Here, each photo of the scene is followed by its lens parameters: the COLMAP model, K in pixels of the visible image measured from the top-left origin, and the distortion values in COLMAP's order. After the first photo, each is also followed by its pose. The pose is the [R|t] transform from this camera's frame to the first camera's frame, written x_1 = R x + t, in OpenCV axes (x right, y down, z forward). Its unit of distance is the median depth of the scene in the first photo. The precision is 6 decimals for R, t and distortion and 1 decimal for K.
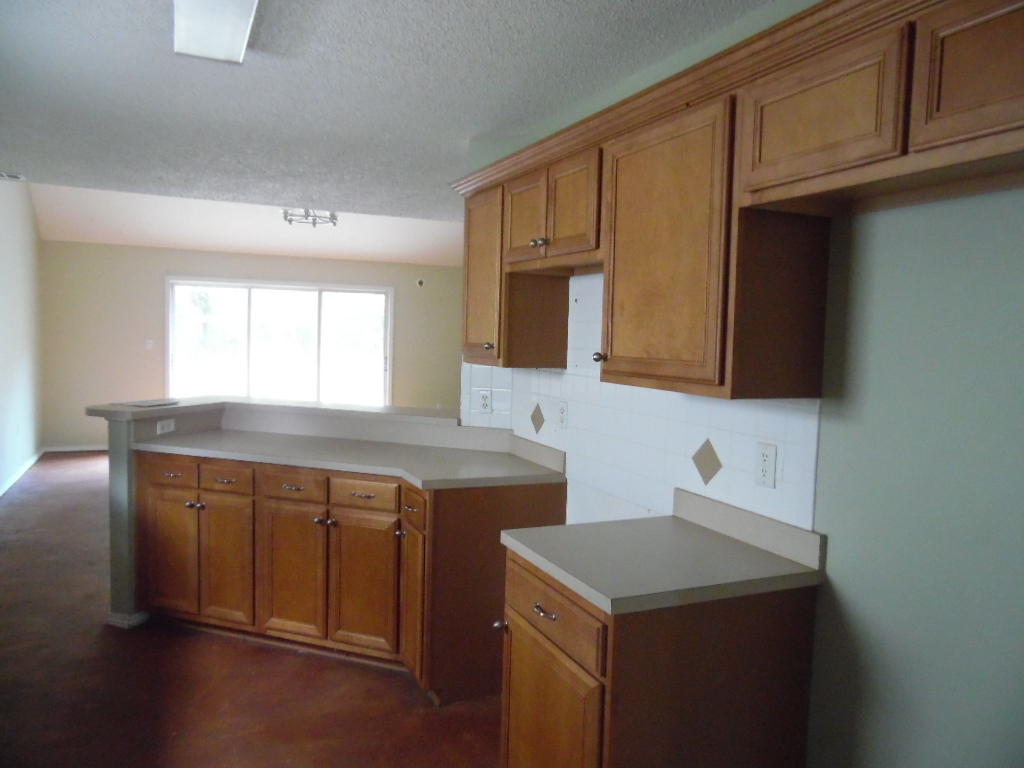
lens RADIAL K [[774.5, 0, 510.4], [0, 774.5, 380.9], [0, 0, 1]] dist [-0.012149, 0.050444]
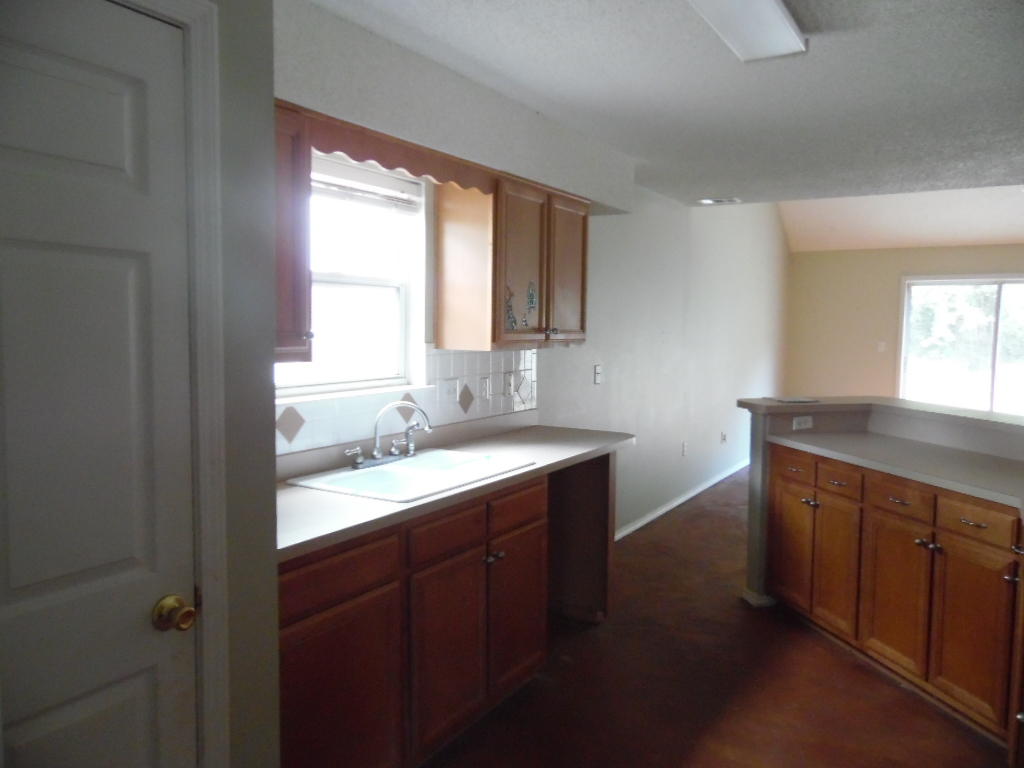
lens RADIAL K [[774.5, 0, 508.8], [0, 774.5, 386.7], [0, 0, 1]] dist [-0.012149, 0.050444]
pose [[0.568123, 0.048570, -0.821509, 0.189855], [-0.048843, 0.998487, 0.025256, 0.004438], [0.821493, 0.025777, 0.569636, 0.105355]]
